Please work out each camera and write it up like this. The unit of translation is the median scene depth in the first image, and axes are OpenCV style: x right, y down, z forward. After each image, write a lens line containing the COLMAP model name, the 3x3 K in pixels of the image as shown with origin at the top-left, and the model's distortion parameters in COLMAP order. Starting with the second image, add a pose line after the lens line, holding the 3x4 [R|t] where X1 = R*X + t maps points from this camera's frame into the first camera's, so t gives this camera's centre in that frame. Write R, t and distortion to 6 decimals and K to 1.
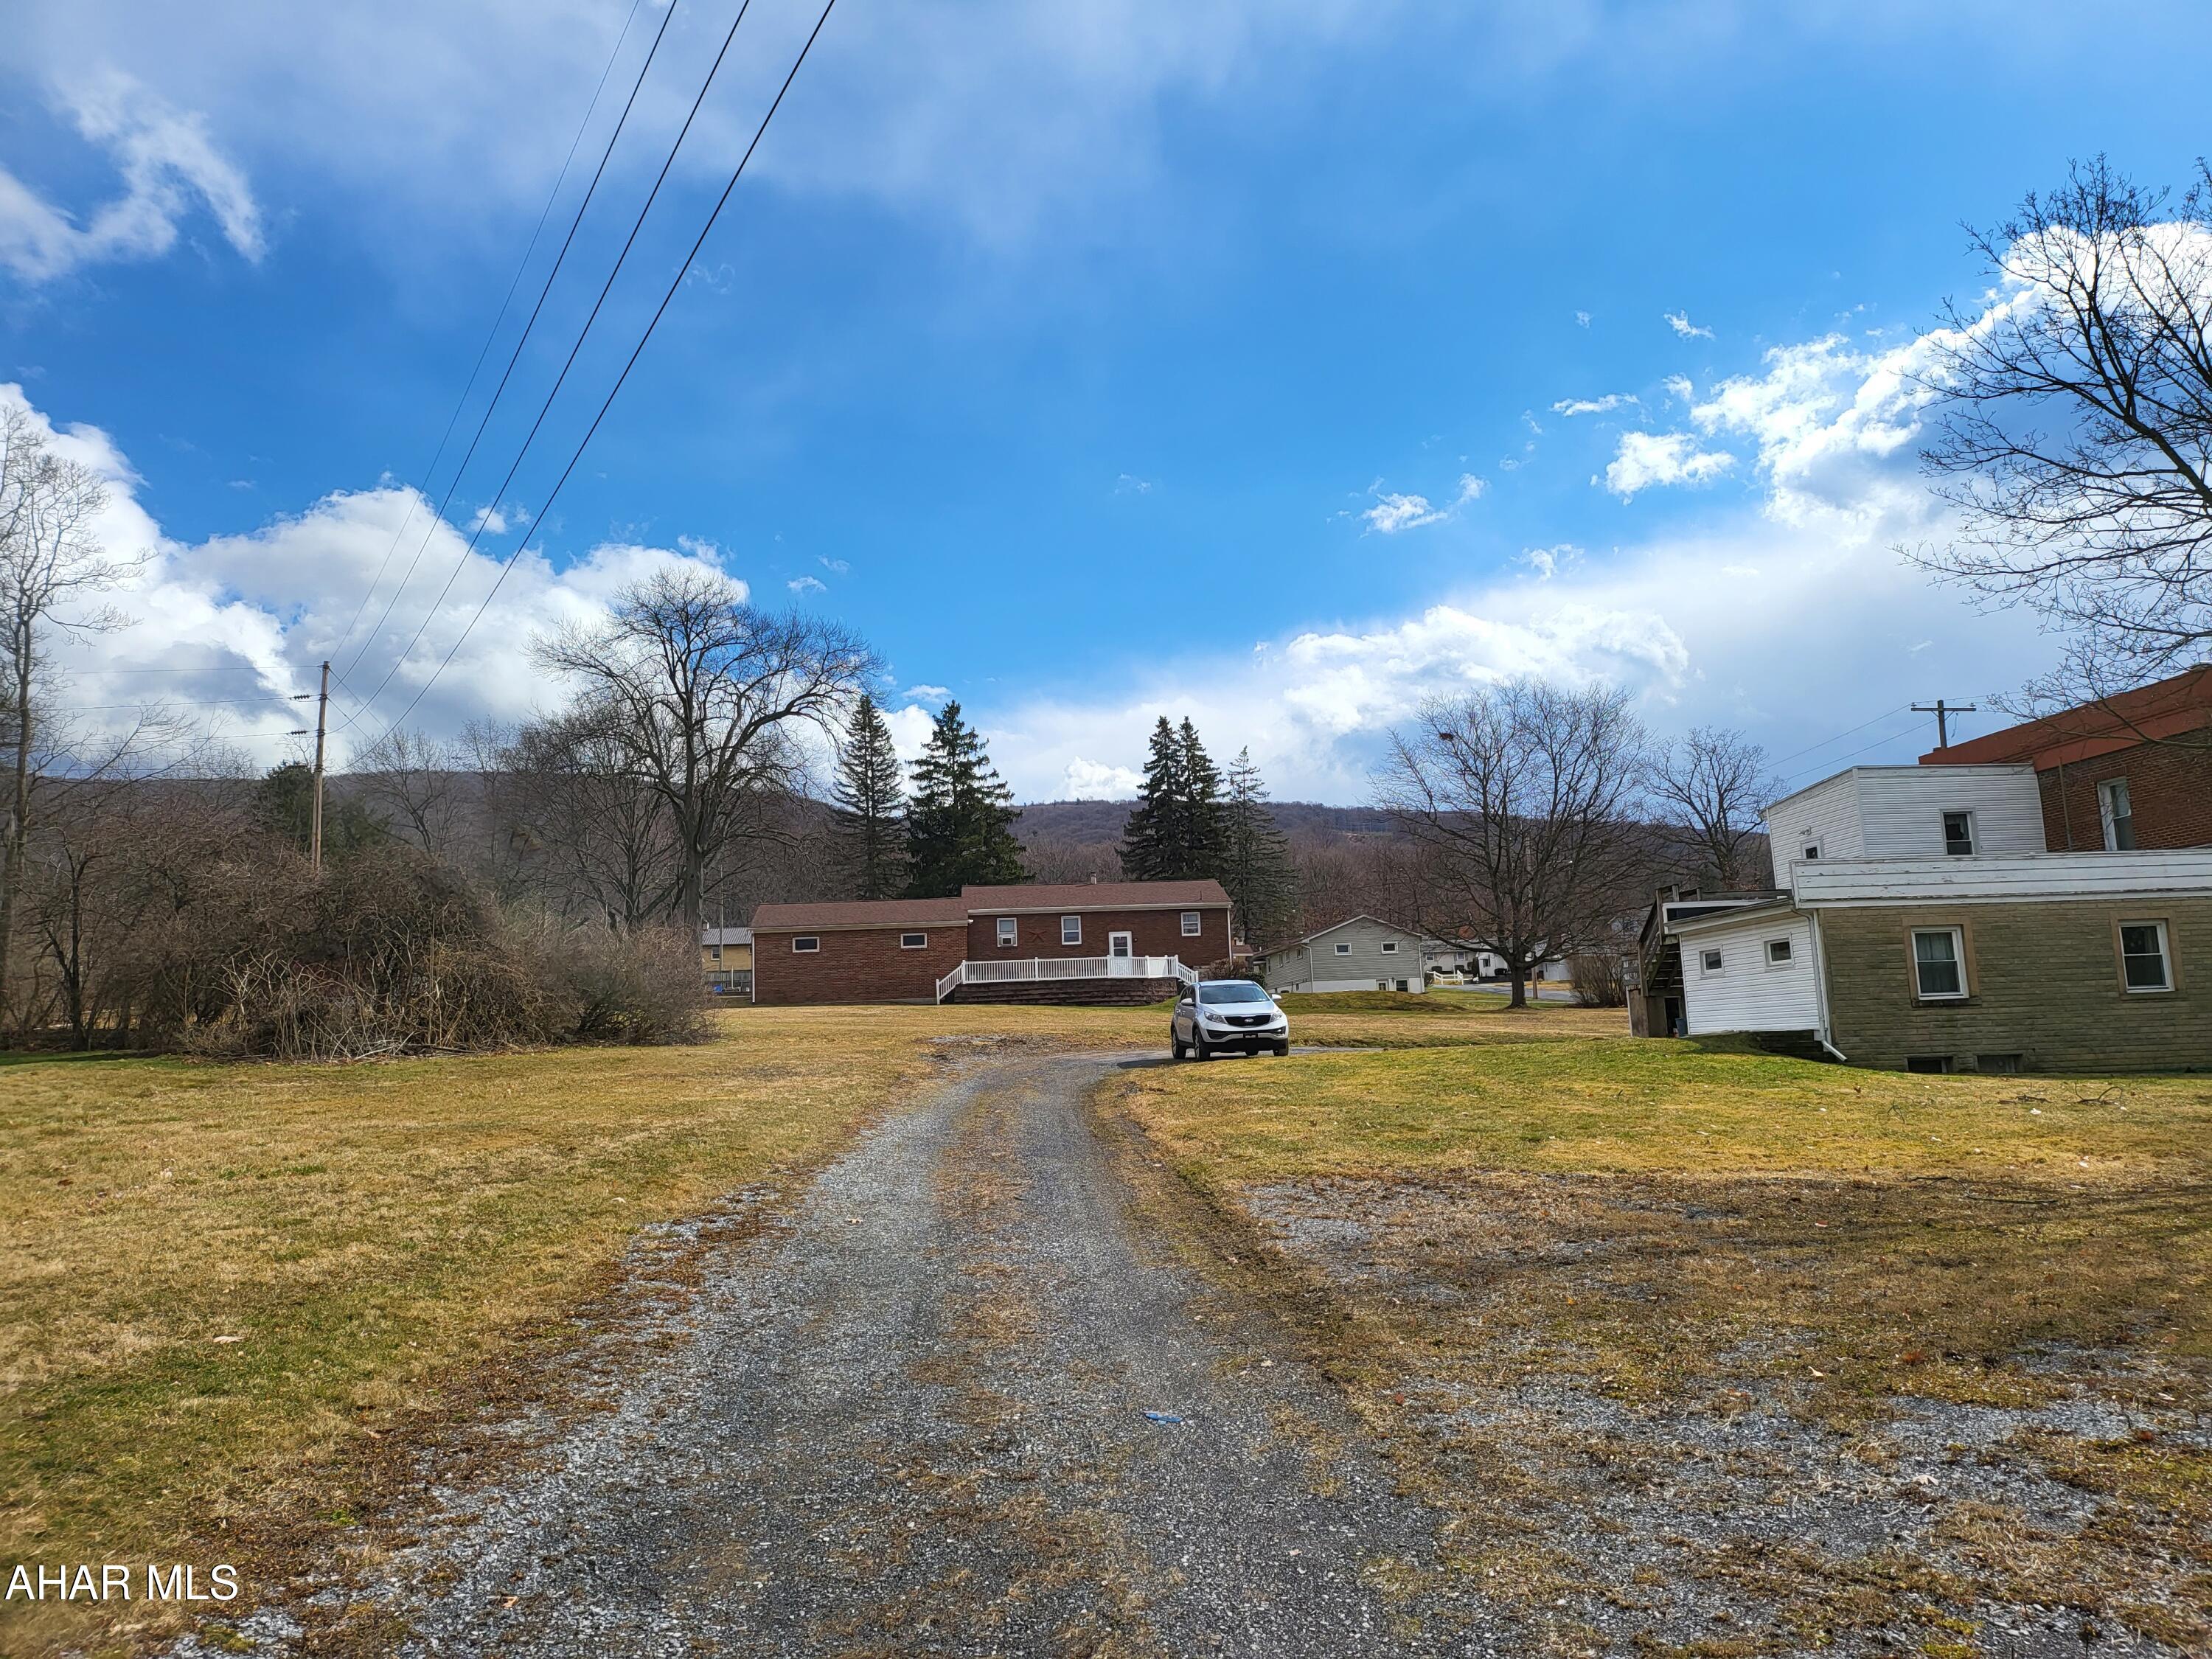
lens RADIAL K [[1567.4, 0, 1109.0], [0, 1567.4, 826.5], [0, 0, 1]] dist [0.064146, -0.063998]
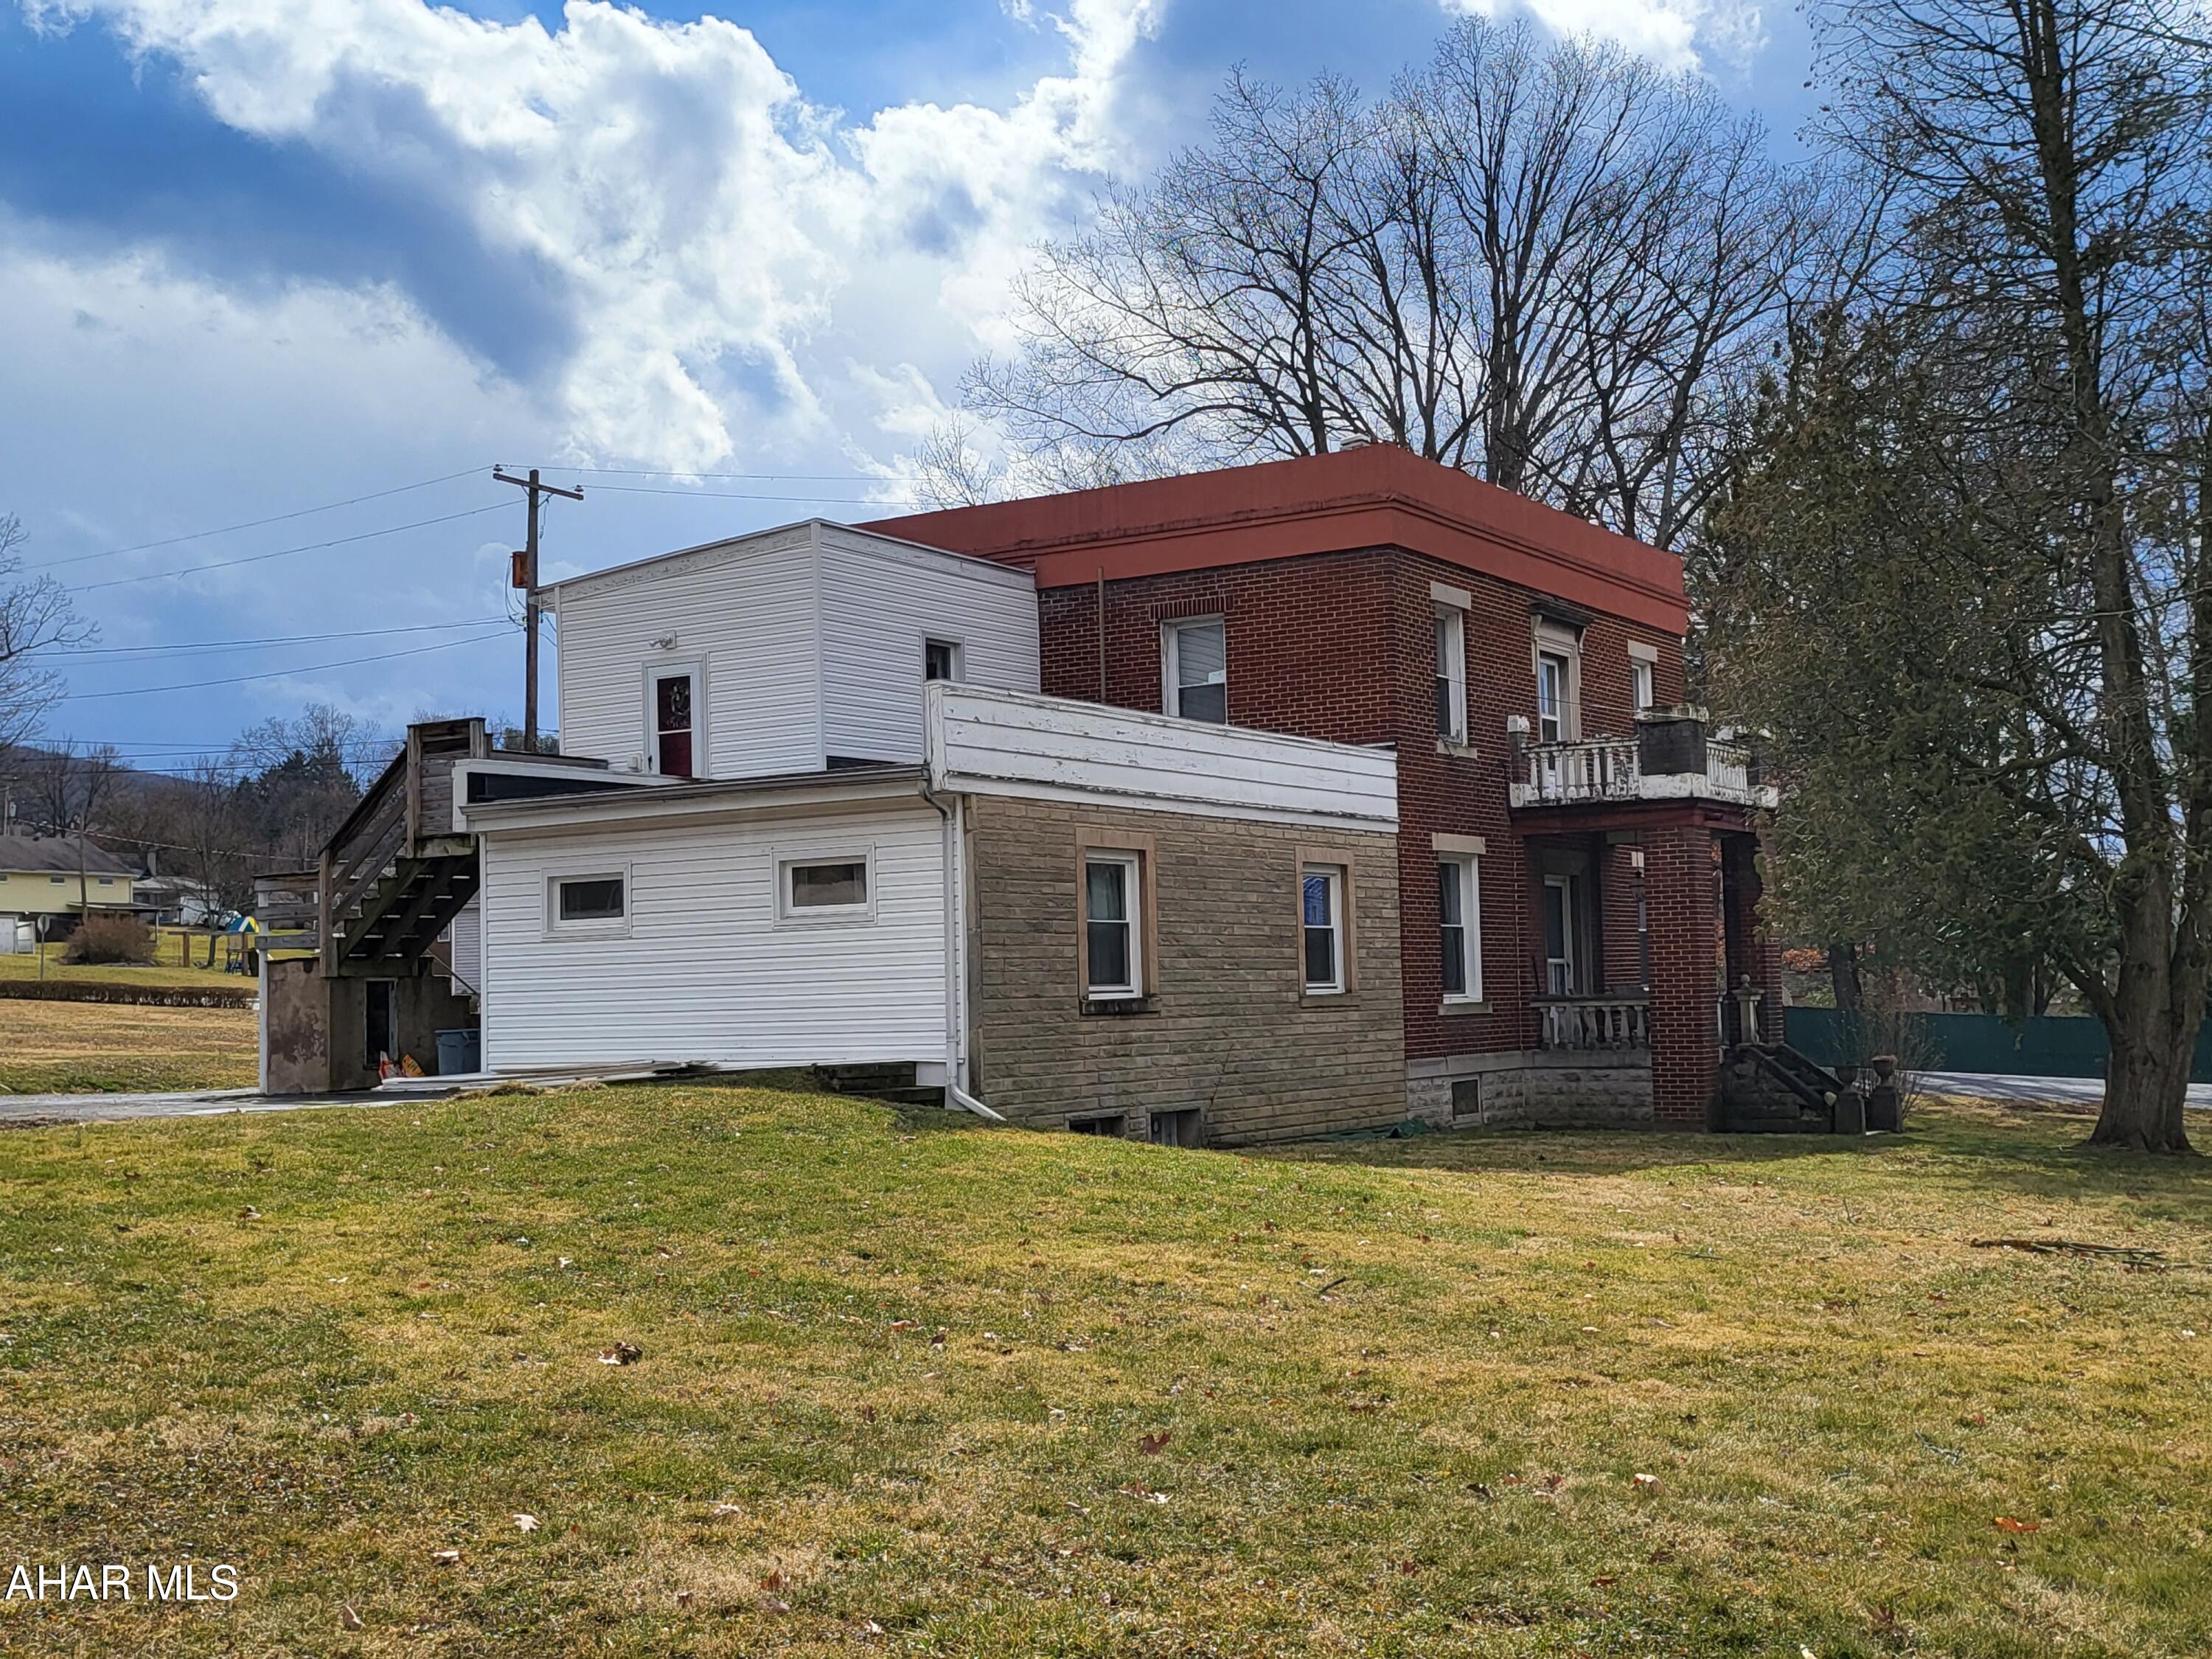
lens RADIAL K [[2469.8, 0, 1106.5], [0, 2469.8, 831.0], [0, 0, 1]] dist [-0.002466, -0.000886]
pose [[0.595048, 0.077313, 0.799963, -0.092377], [-0.113144, 0.993508, -0.011857, 0.066956], [-0.795686, -0.083456, 0.599933, 0.550224]]
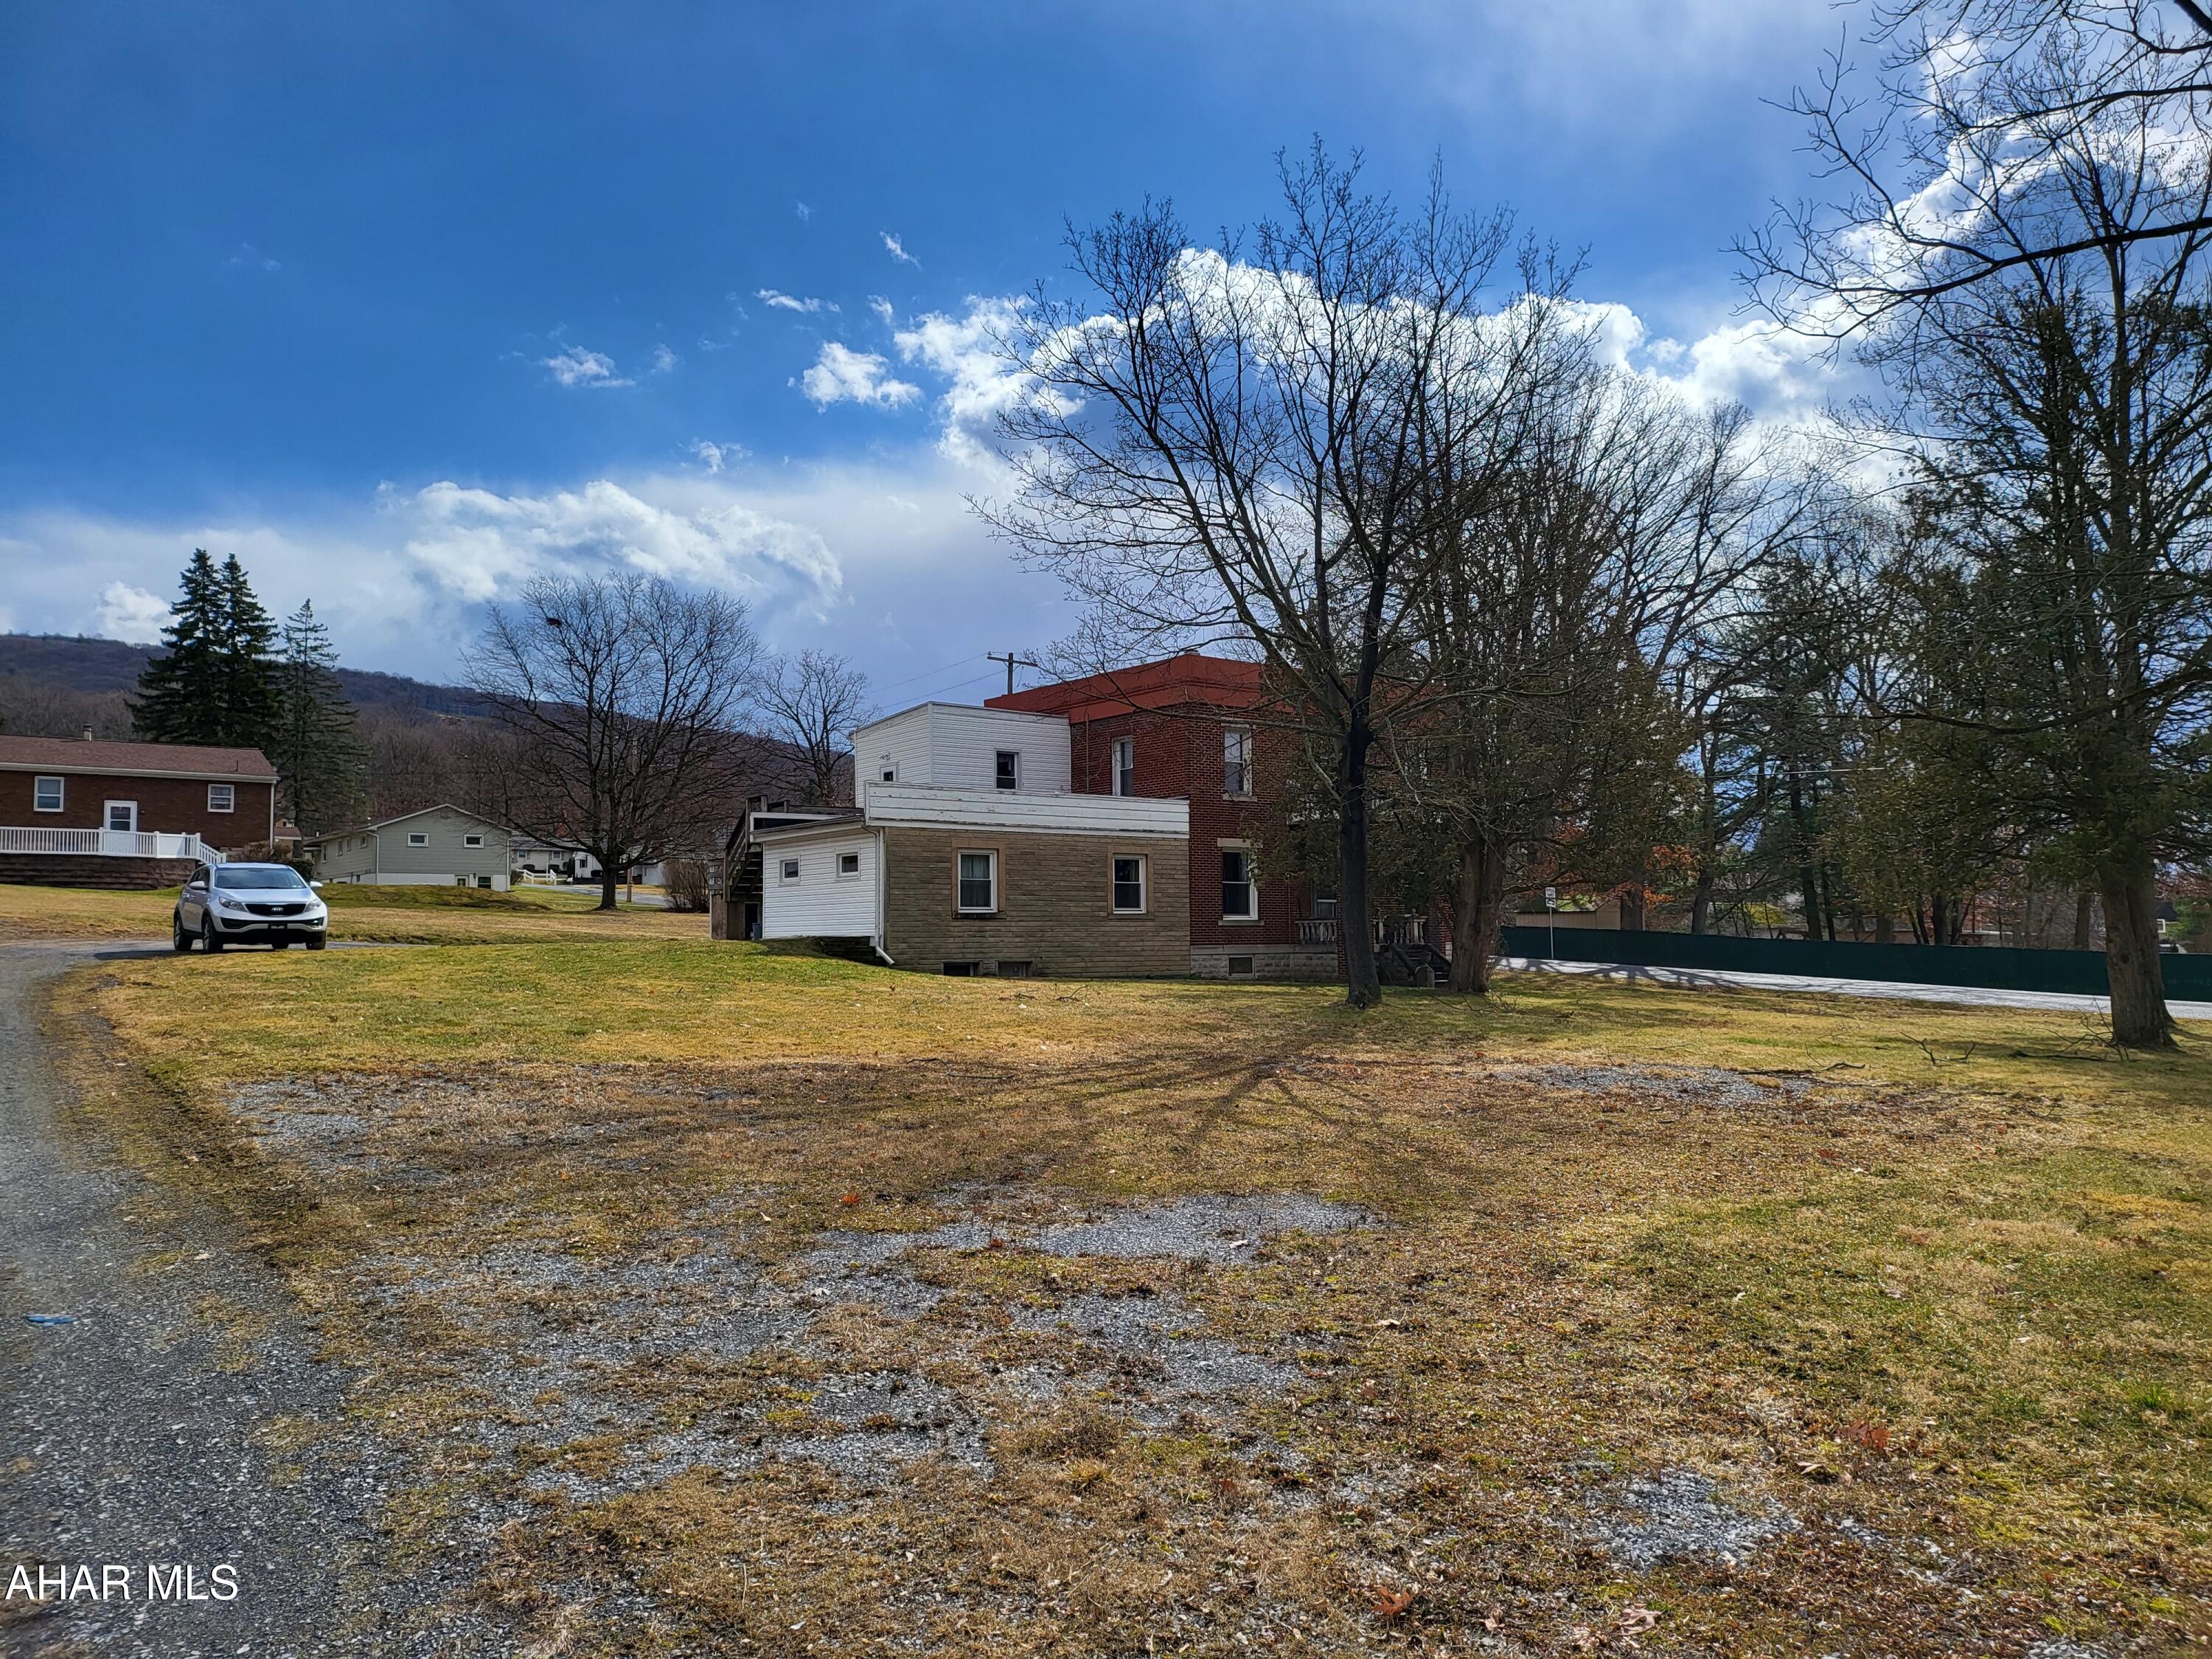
lens RADIAL K [[1577.6, 0, 1159.4], [0, 1577.6, 878.1], [0, 0, 1]] dist [0.067494, -0.073964]
pose [[0.836326, 0.051311, 0.545827, 0.012715], [-0.100716, 0.993046, 0.060966, 0.001211], [-0.538902, -0.105961, 0.835677, -0.019423]]
